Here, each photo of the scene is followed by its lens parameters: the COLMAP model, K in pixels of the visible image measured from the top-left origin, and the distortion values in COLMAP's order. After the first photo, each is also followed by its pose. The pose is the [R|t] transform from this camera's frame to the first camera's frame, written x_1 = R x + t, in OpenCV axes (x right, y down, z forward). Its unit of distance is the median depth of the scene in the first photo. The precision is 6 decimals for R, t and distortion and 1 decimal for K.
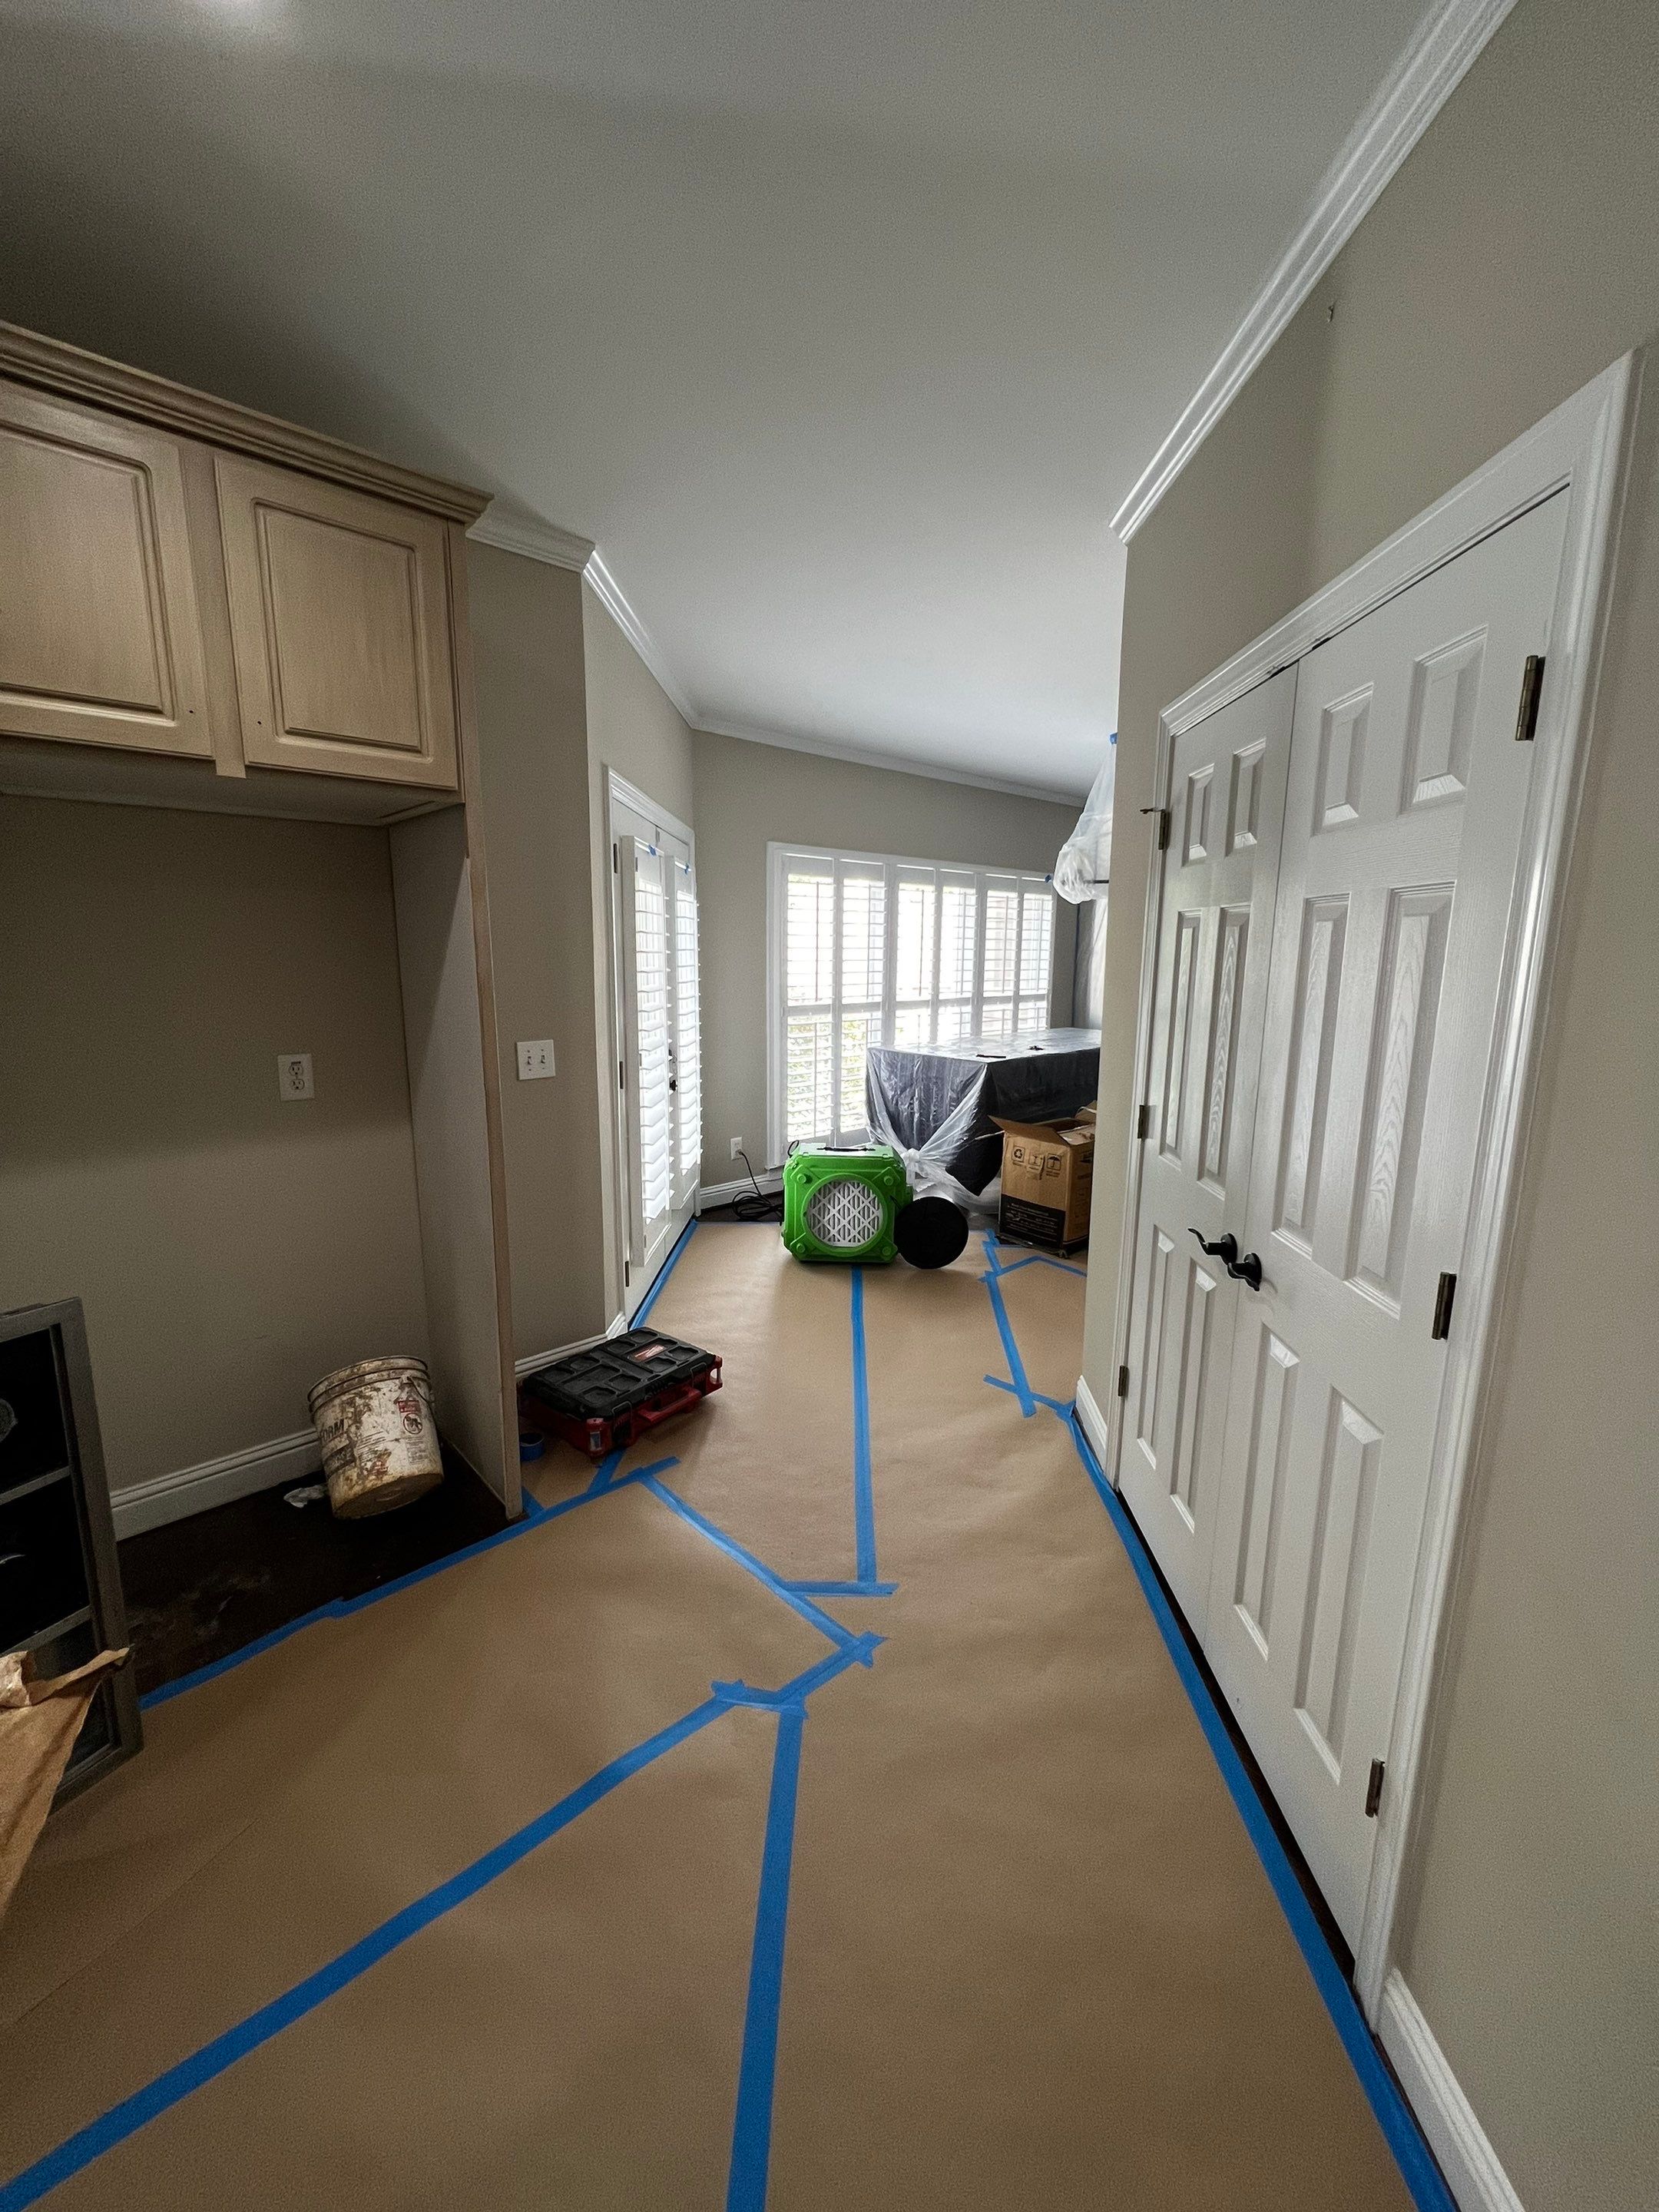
lens RADIAL K [[884.3, 0, 829.5], [0, 884.3, 1106.0], [0, 0, 1]] dist [-0.000281, 0.000161]
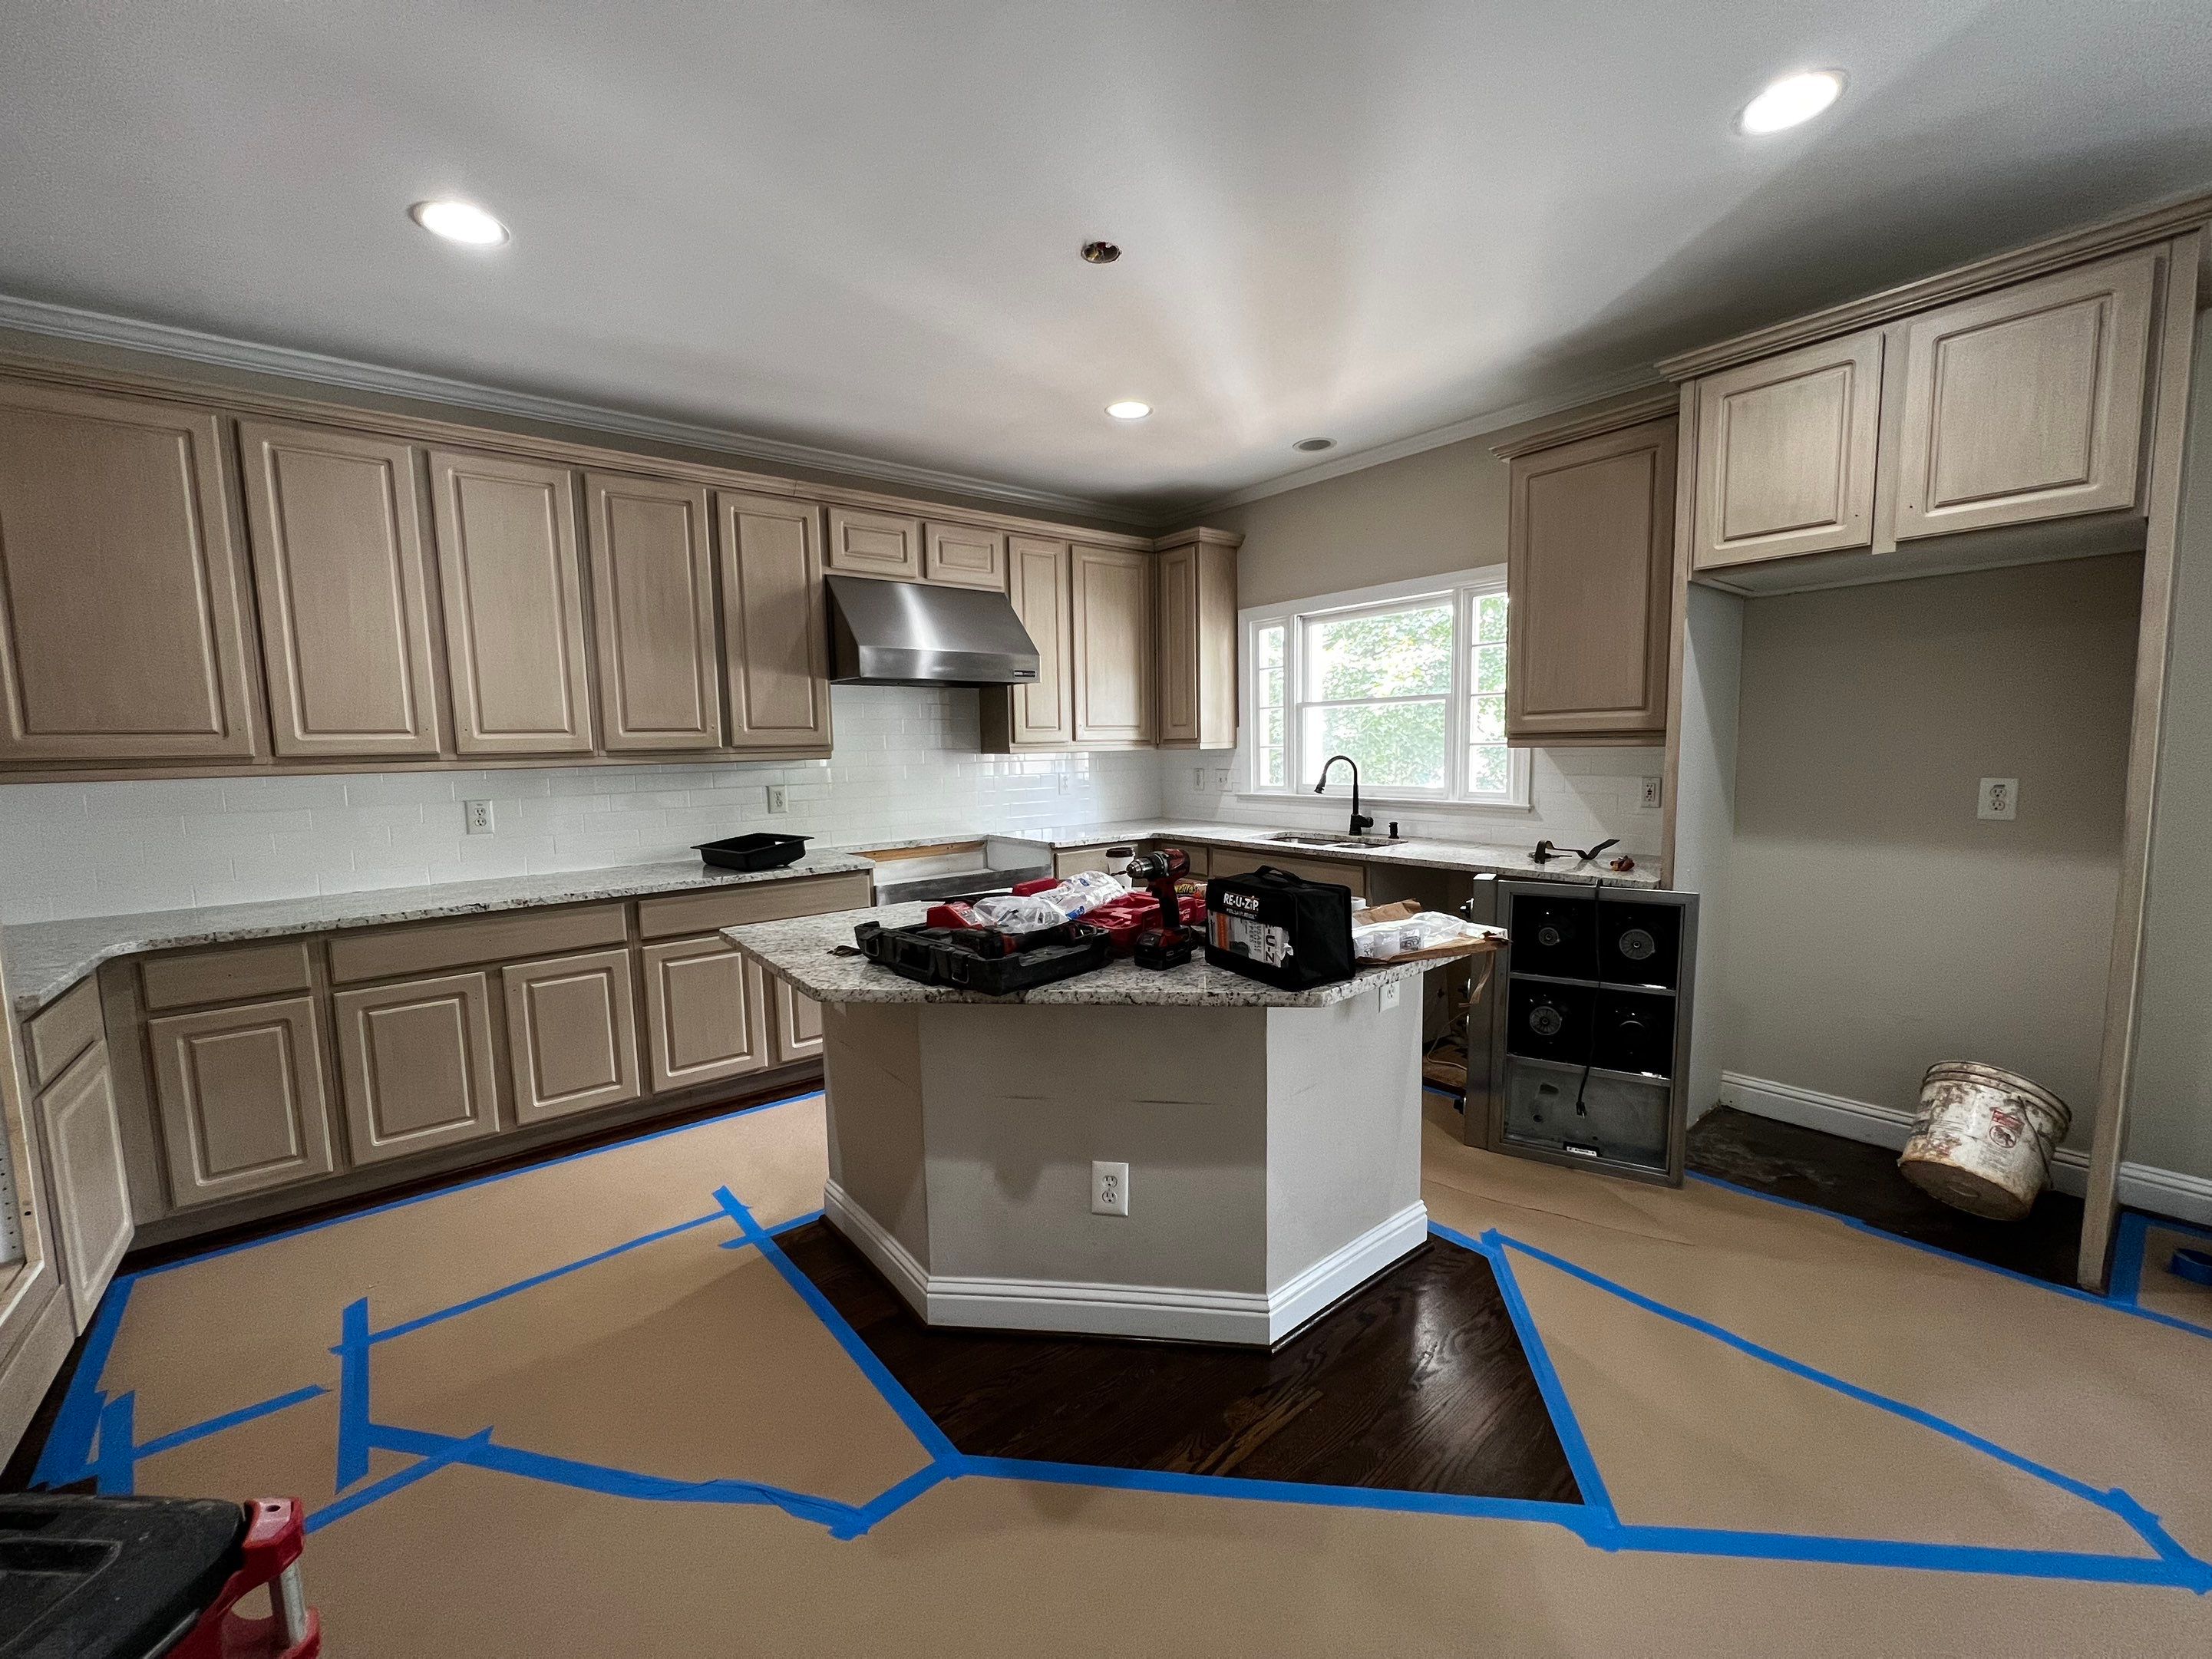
lens RADIAL K [[884.2, 0, 1103.1], [0, 884.2, 831.1], [0, 0, 1]] dist [-0.000281, 0.000161]
pose [[-0.075152, 0.089263, -0.993169, 0.618427], [-0.154288, 0.982950, 0.100020, 0.073486], [0.985164, 0.160751, -0.060098, -0.021238]]
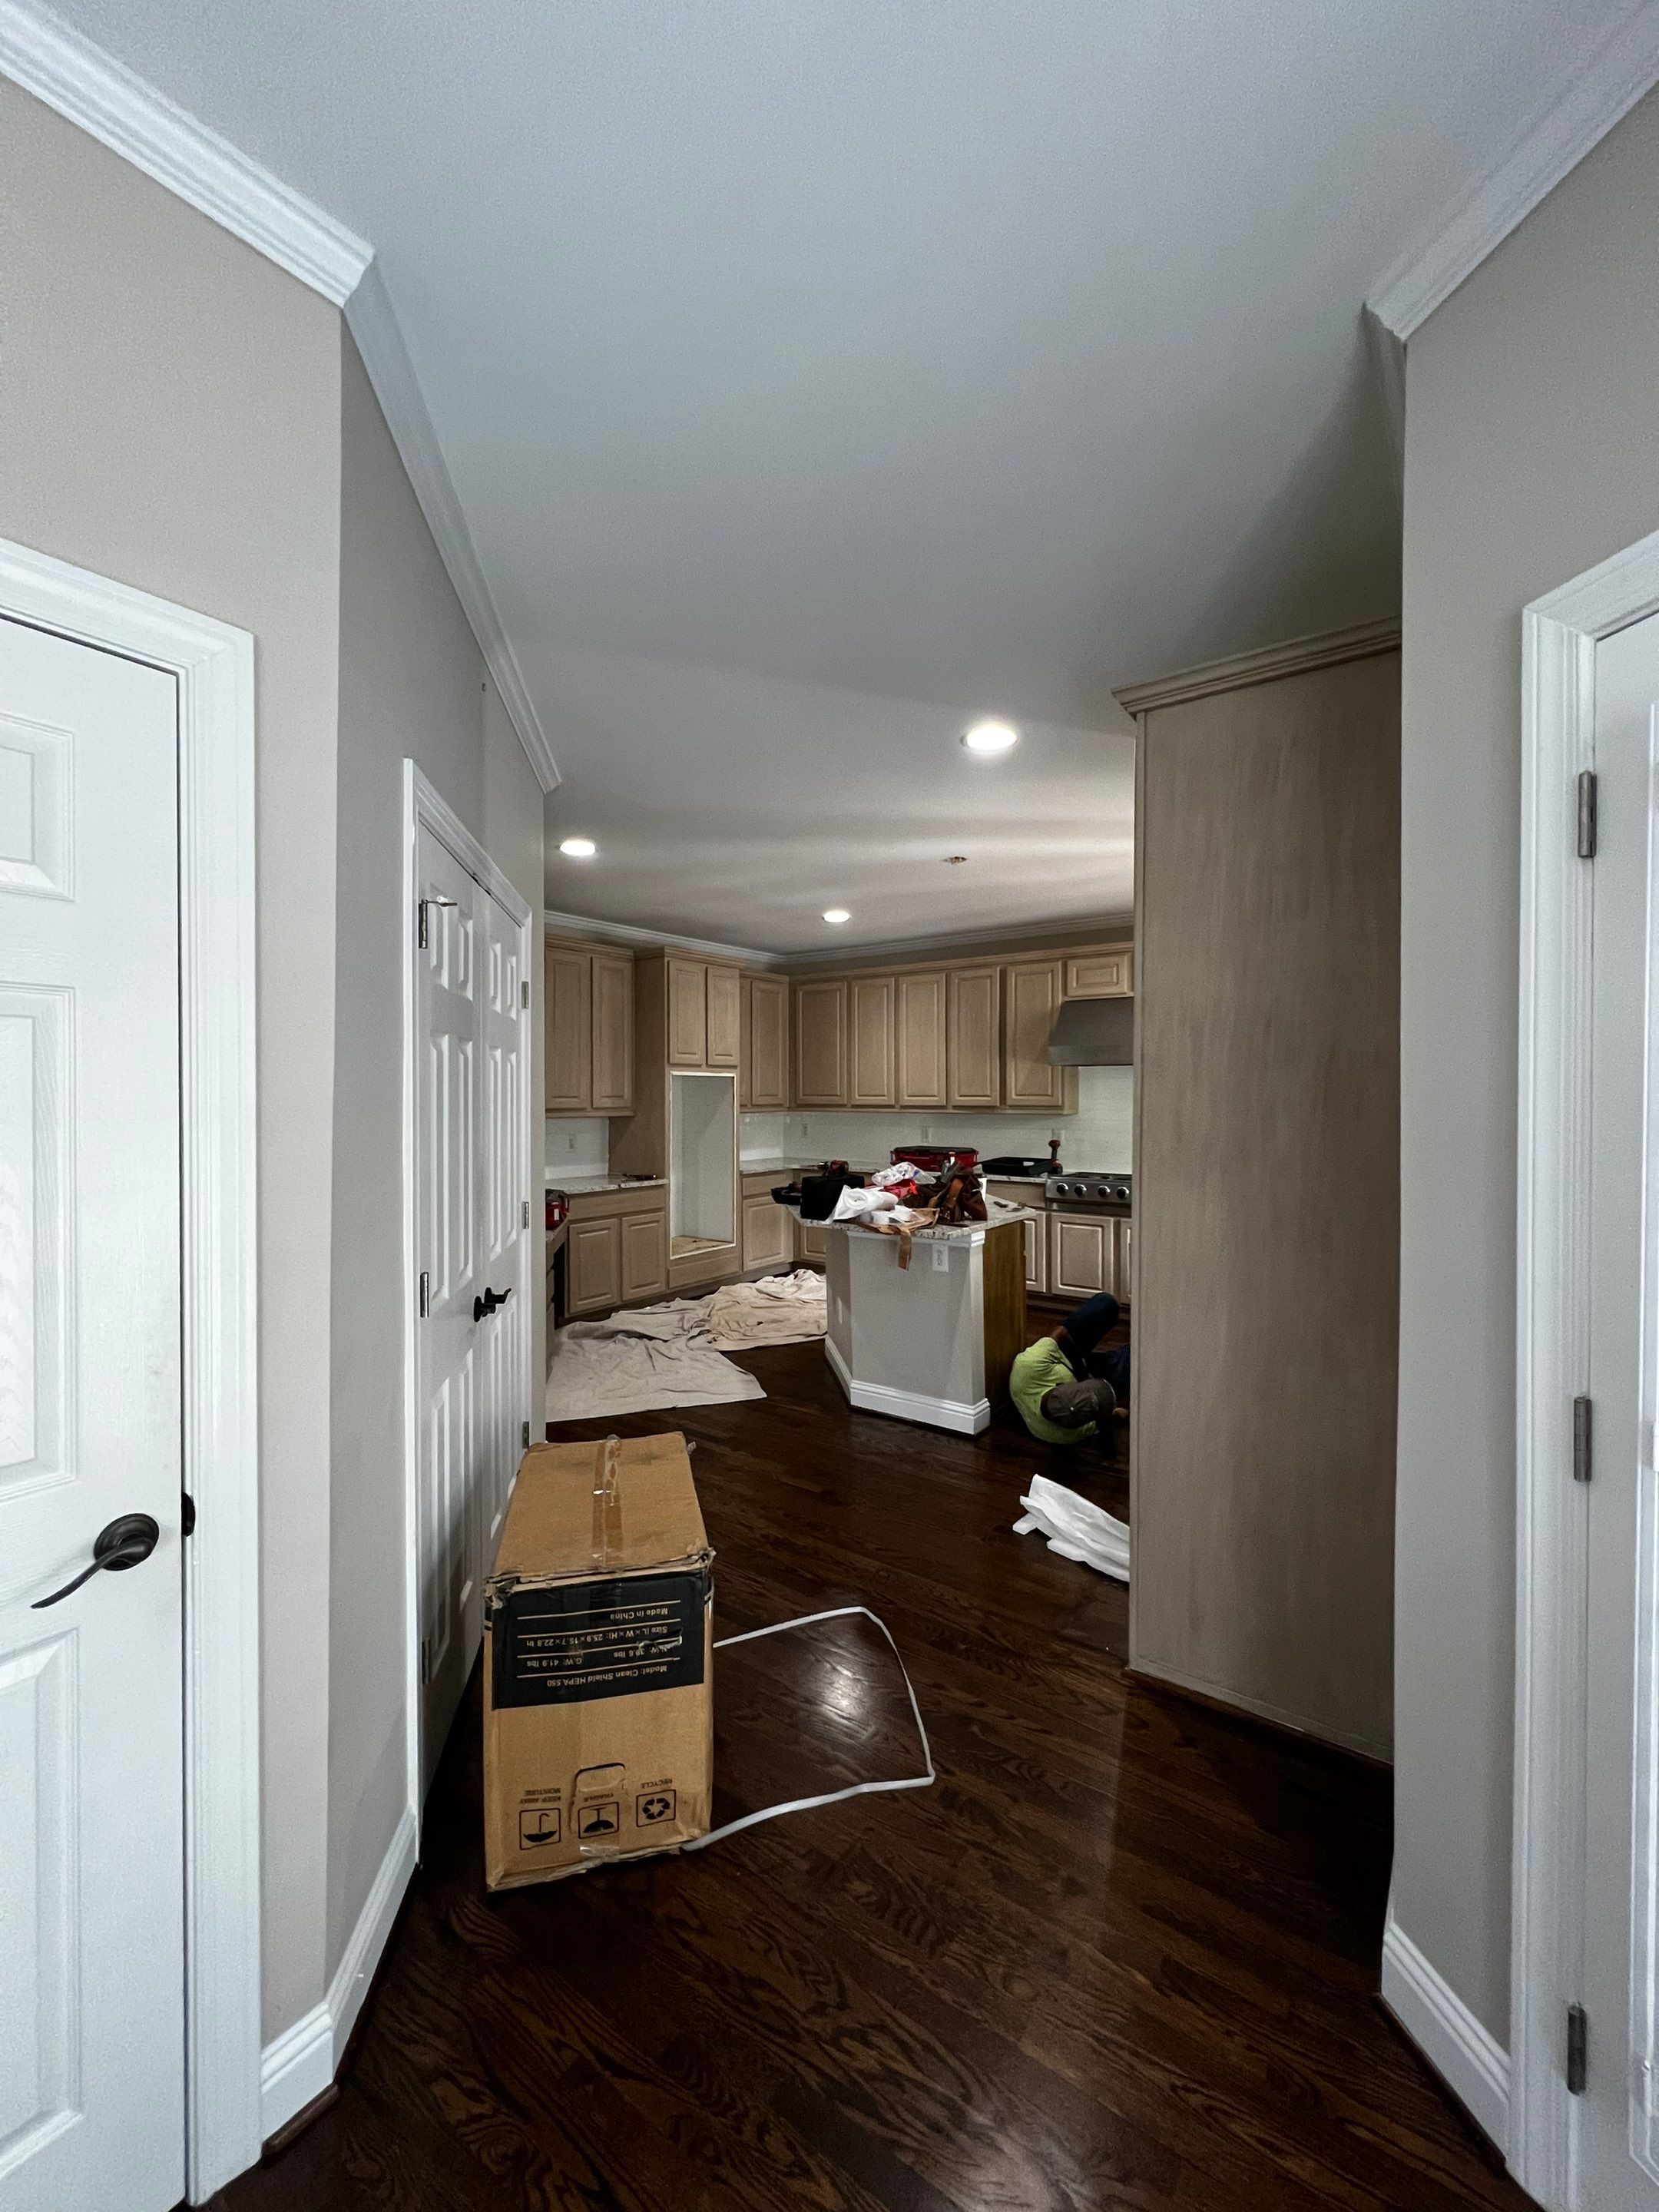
lens RADIAL K [[884.3, 0, 829.5], [0, 884.3, 1106.0], [0, 0, 1]] dist [-0.000281, 0.000161]
pose [[-0.982162, -0.007543, -0.187884, 0.160007], [-0.042349, 0.982398, 0.181939, -0.307282], [0.183204, 0.186650, -0.965193, 1.853031]]
